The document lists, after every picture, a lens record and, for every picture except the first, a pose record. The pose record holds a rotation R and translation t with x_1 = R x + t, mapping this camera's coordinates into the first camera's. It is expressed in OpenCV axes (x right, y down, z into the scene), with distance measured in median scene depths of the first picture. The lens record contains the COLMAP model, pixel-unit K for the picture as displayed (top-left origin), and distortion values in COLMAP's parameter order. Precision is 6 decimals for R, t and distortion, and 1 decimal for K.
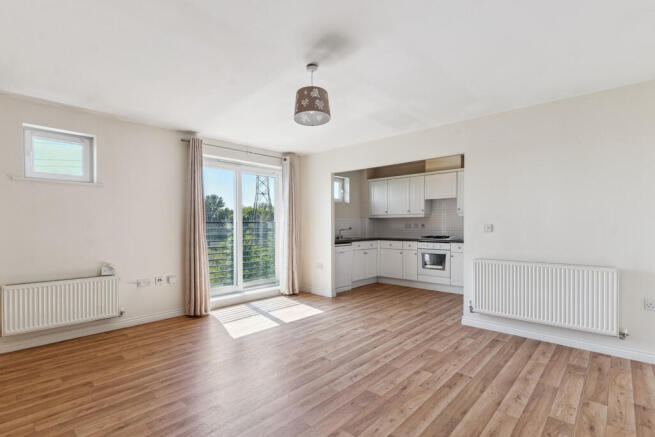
lens RADIAL K [[315.2, 0, 326.3], [0, 315.2, 220.8], [0, 0, 1]] dist [-0.004273, -0.000543]
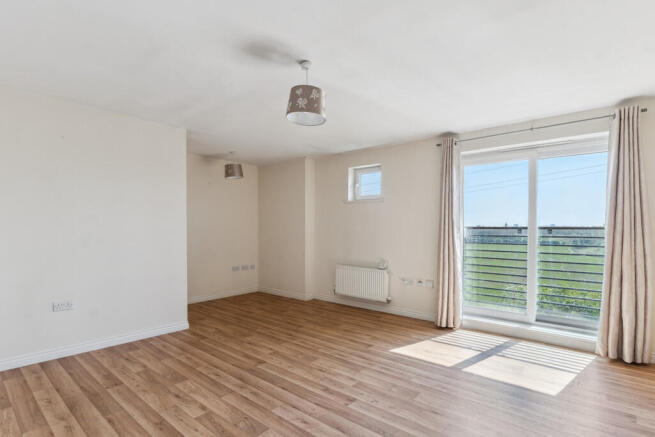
lens RADIAL K [[331.3, 0, 327.6], [0, 331.3, 206.1], [0, 0, 1]] dist [-0.015575, -0.001504]
pose [[0.037228, -0.063130, -0.997311, 0.942242], [0.007173, 0.997994, -0.062905, 0.001016], [0.999281, -0.004812, 0.037606, 1.012273]]
